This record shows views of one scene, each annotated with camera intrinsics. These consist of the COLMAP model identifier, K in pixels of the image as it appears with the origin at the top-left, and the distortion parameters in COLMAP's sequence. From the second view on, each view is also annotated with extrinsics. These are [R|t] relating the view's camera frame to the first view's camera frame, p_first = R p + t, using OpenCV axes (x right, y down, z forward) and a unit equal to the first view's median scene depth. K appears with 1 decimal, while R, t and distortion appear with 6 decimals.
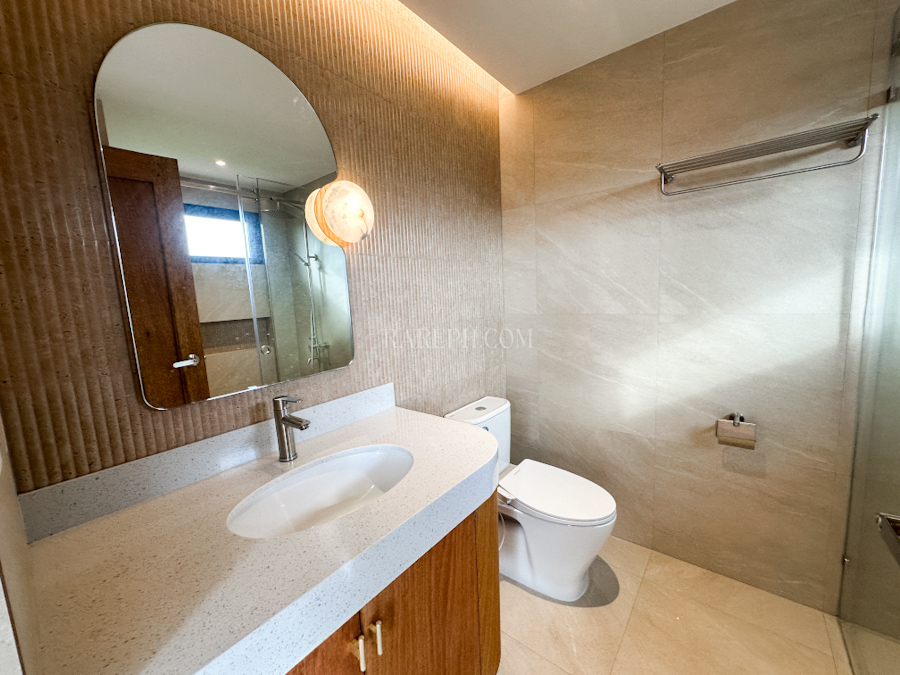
lens RADIAL K [[360.4, 0, 447.7], [0, 360.4, 336.8], [0, 0, 1]] dist [0.002067, 0.000838]
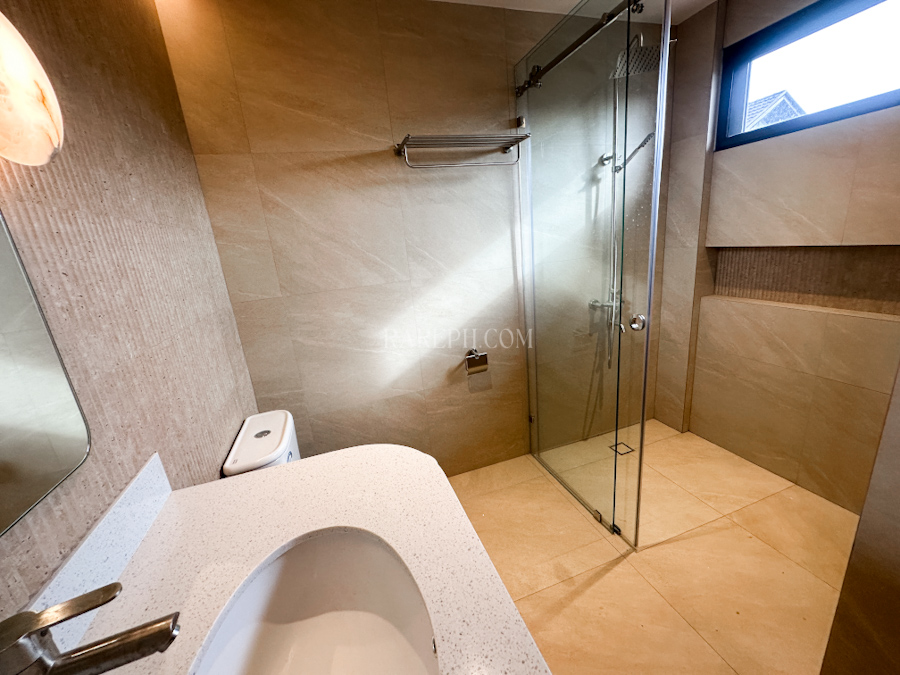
lens RADIAL K [[360.4, 0, 449.0], [0, 360.4, 336.0], [0, 0, 1]] dist [0.002067, 0.000838]
pose [[0.547707, -0.221423, 0.806839, -0.271001], [0.172734, 0.973495, 0.149902, -0.041623], [-0.818645, 0.057266, 0.571437, 0.289965]]
